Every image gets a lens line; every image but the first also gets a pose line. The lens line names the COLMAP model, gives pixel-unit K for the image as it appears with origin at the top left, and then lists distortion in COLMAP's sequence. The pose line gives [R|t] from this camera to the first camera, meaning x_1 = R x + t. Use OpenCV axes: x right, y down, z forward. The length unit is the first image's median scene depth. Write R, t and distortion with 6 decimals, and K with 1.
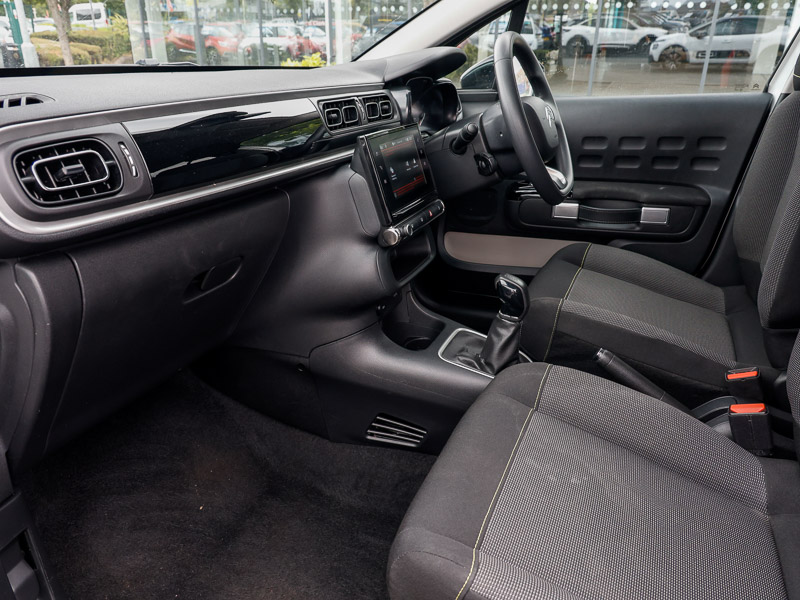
lens RADIAL K [[637.8, 0, 414.8], [0, 637.8, 298.4], [0, 0, 1]] dist [0.009903, 0.000121]
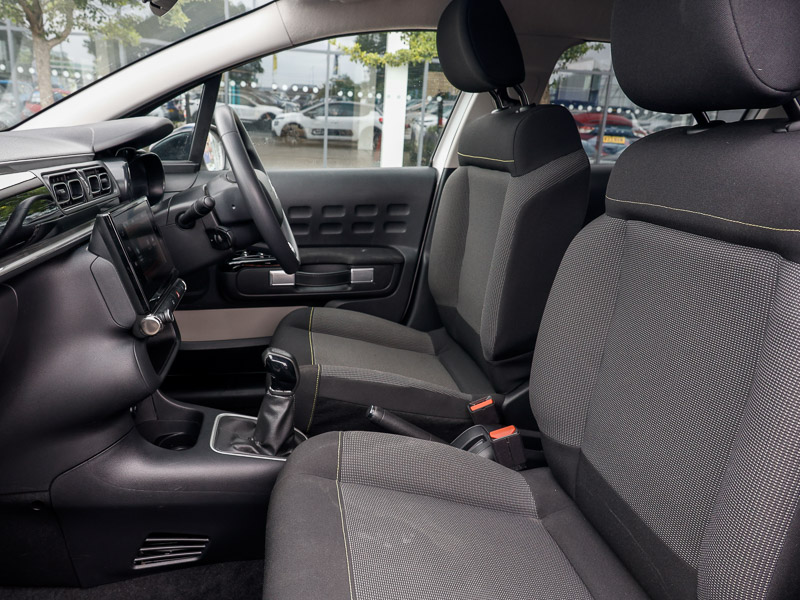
lens RADIAL K [[622.3, 0, 409.3], [0, 622.3, 298.1], [0, 0, 1]] dist [0.013231, -0.002381]
pose [[0.843204, -0.105070, 0.527226, -0.156083], [0.156158, 0.986299, -0.053189, -0.028159], [-0.514414, 0.127180, 0.848059, 0.075519]]
